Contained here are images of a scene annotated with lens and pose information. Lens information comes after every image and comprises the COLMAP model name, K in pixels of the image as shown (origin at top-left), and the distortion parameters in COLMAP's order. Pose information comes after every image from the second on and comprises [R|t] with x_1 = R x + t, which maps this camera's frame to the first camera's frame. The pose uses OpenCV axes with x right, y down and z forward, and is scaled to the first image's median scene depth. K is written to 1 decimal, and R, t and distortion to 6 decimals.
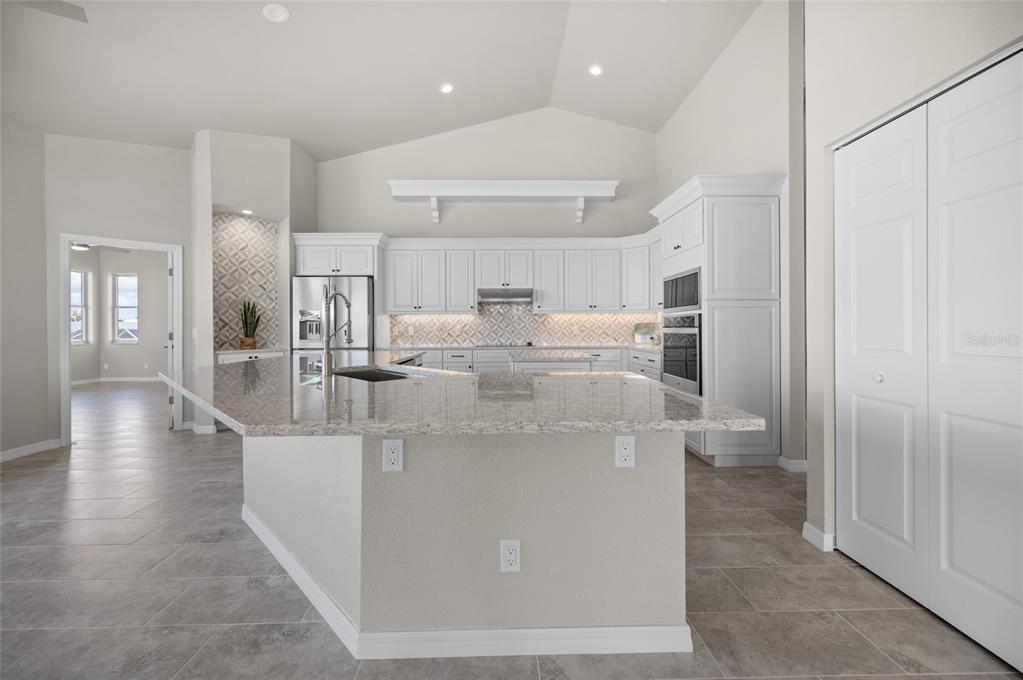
lens RADIAL K [[408.9, 0, 513.7], [0, 408.9, 328.4], [0, 0, 1]] dist [-0.000235, 0.000088]
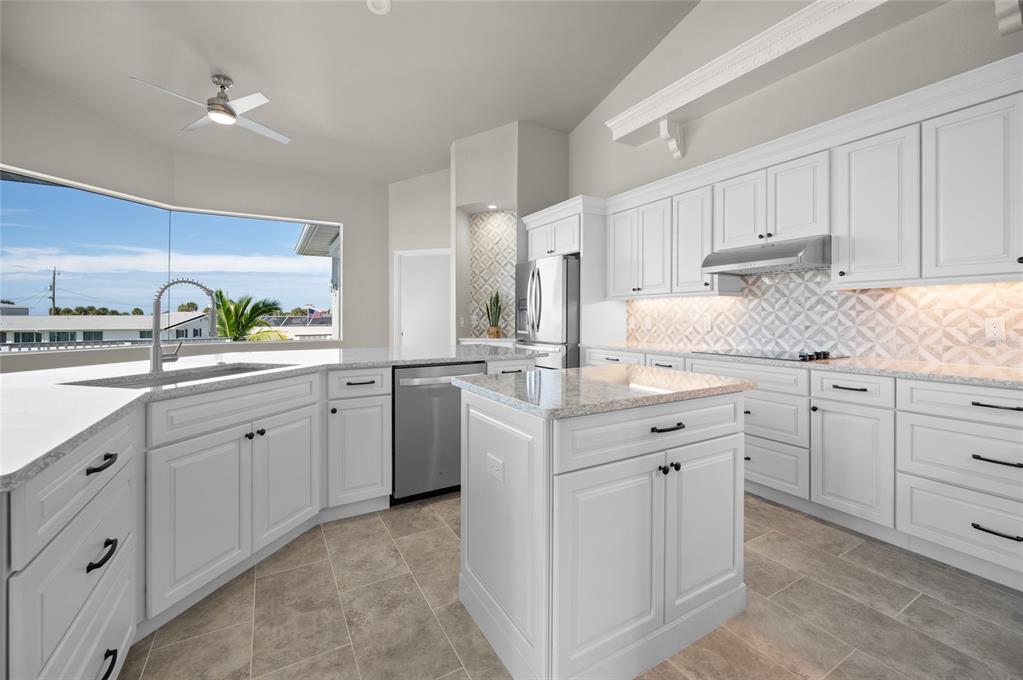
lens RADIAL K [[423.3, 0, 514.0], [0, 423.3, 317.6], [0, 0, 1]] dist [0.000440, 0.000025]
pose [[0.482799, 0.006781, -0.875705, 0.293948], [-0.006602, 0.999970, 0.004104, -0.004761], [0.875706, 0.003800, 0.482829, 0.470071]]
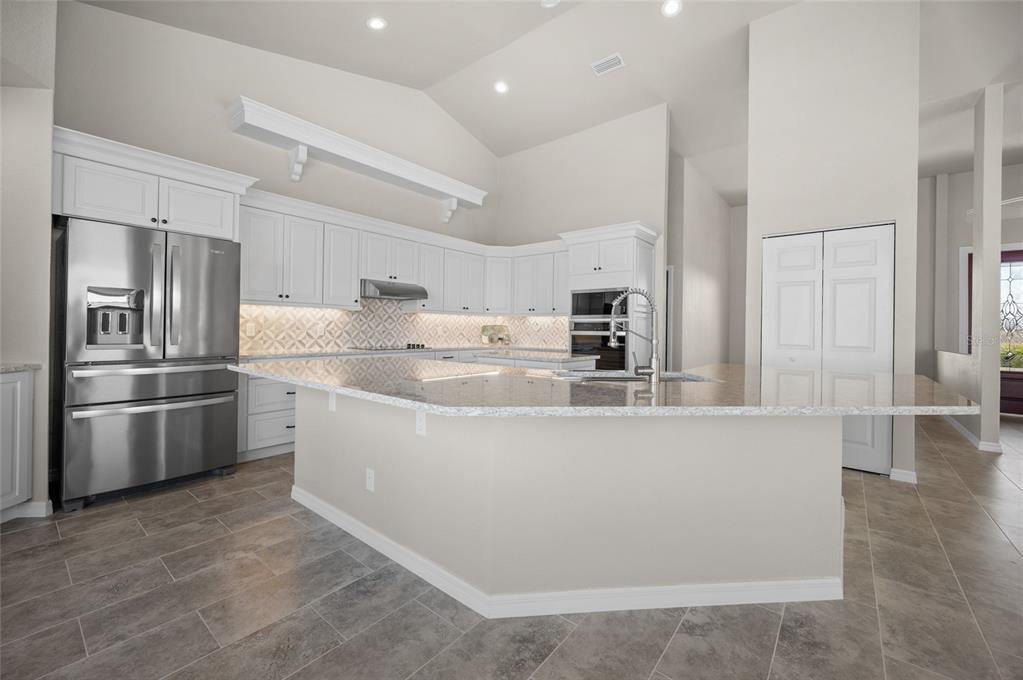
lens RADIAL K [[408.9, 0, 513.7], [0, 408.9, 328.4], [0, 0, 1]] dist [-0.000235, 0.000088]
pose [[0.647804, 0.015808, 0.761643, -0.512084], [-0.015831, 0.999848, -0.007287, 0.002472], [-0.761642, -0.007337, 0.647956, 0.247026]]
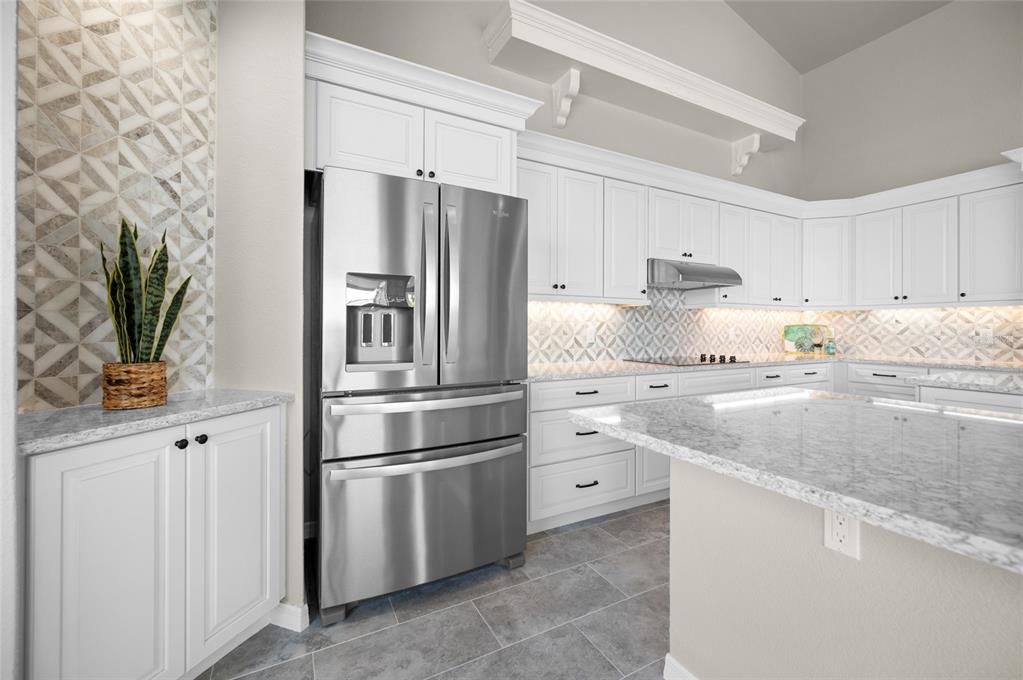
lens RADIAL K [[421.0, 0, 517.9], [0, 421.0, 328.2], [0, 0, 1]] dist [0.000053, -0.000006]
pose [[0.892046, 0.008117, 0.451872, -0.499689], [-0.005949, 0.999963, -0.006219, 0.000606], [-0.451905, 0.002859, 0.892061, 0.583269]]
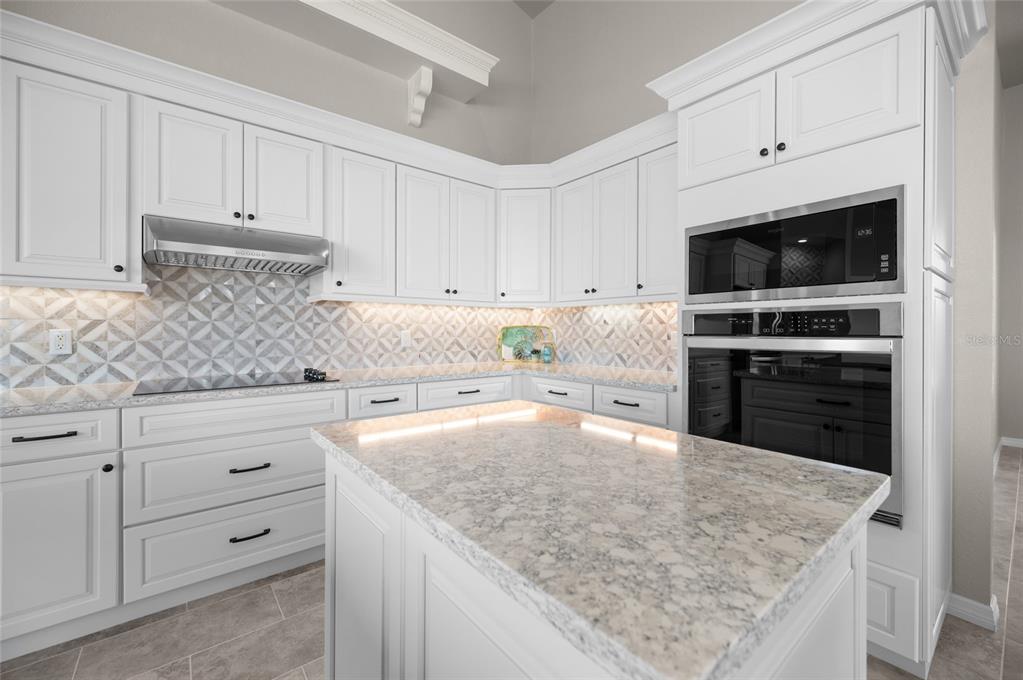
lens RADIAL K [[415.2, 0, 512.7], [0, 415.2, 332.0], [0, 0, 1]] dist [-0.001440, -0.000266]
pose [[0.792616, 0.005913, 0.609692, -0.056006], [-0.005147, 0.999982, -0.003006, -0.002888], [-0.609699, -0.000755, 0.792633, 0.558477]]
